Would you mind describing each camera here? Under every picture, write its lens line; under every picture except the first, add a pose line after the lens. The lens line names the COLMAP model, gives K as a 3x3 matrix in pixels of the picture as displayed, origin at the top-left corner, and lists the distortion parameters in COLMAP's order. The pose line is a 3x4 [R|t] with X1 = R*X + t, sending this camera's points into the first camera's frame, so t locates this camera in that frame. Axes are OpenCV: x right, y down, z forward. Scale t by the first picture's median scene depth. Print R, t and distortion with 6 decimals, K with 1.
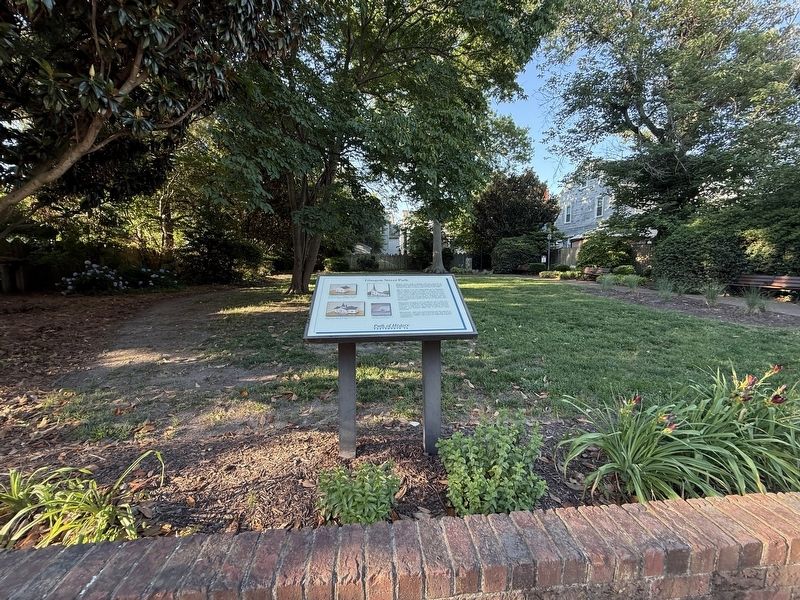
lens RADIAL K [[321.3, 0, 398.0], [0, 321.3, 300.4], [0, 0, 1]] dist [0.000307, -0.000006]
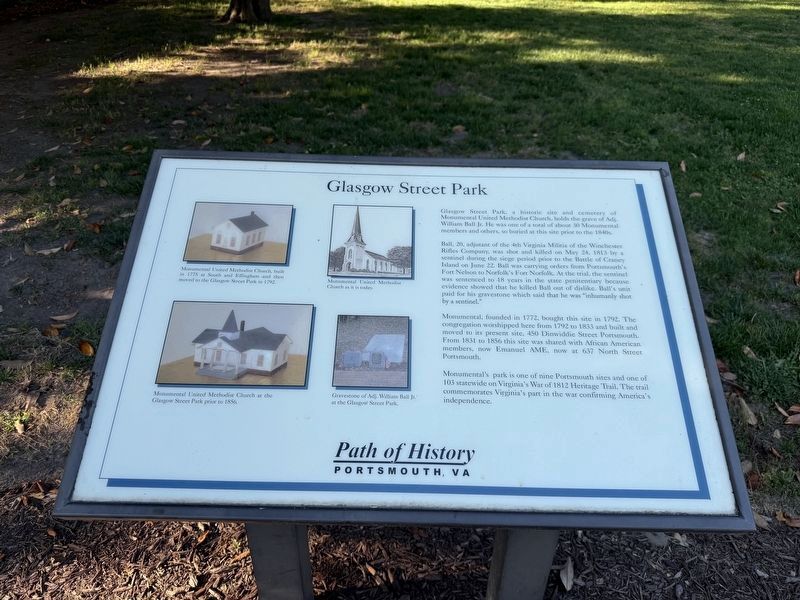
lens RADIAL K [[572.7, 0, 401.8], [0, 572.7, 300.0], [0, 0, 1]] dist [0.001356, -0.011242]
pose [[0.994774, 0.073134, -0.071250, 0.000331], [-0.033900, 0.894805, 0.445168, -0.141945], [0.096312, -0.440426, 0.892608, 0.401049]]
